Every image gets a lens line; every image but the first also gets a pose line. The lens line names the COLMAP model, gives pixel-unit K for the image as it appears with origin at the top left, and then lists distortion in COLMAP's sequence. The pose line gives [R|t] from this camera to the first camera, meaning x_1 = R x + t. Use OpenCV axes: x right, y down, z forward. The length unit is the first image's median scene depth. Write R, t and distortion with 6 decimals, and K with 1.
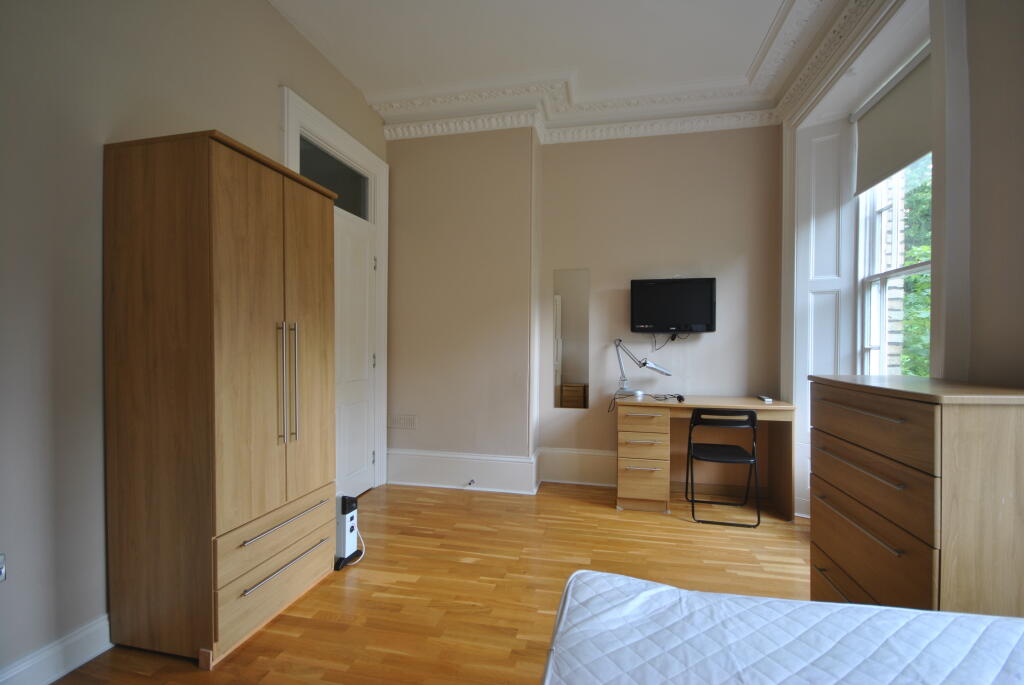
lens RADIAL K [[451.1, 0, 511.8], [0, 451.1, 343.4], [0, 0, 1]] dist [0.004540, 0.000149]
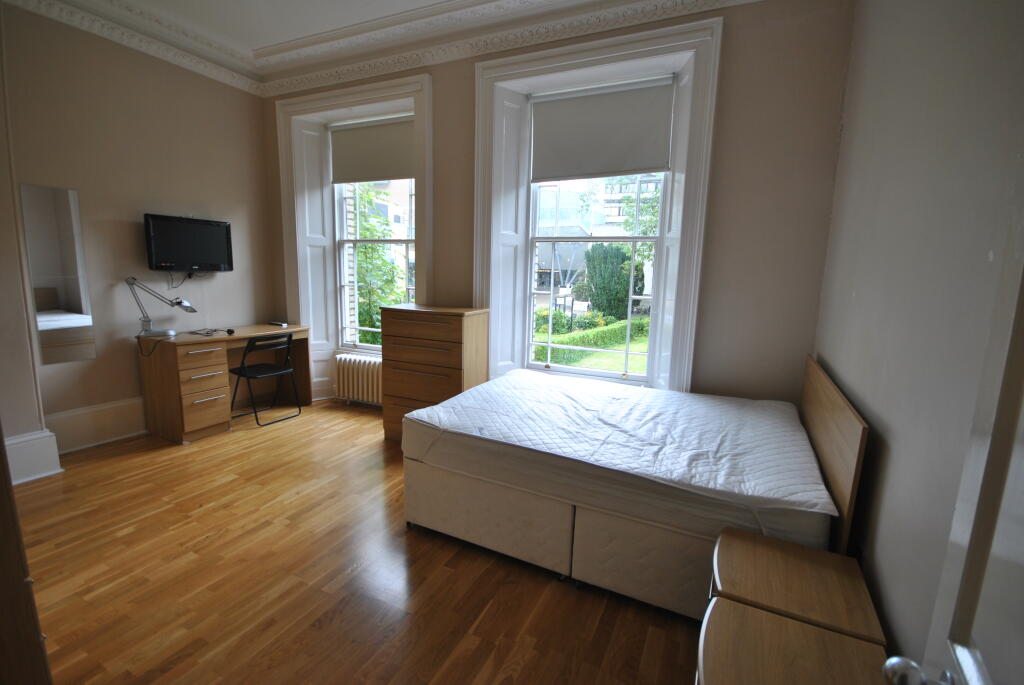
lens RADIAL K [[451.1, 0, 512.5], [0, 451.1, 344.0], [0, 0, 1]] dist [0.004540, 0.000149]
pose [[0.238254, -0.147606, 0.959921, -0.576178], [-0.024778, 0.987138, 0.157941, -0.047262], [-0.970887, -0.061415, 0.231532, 0.036204]]
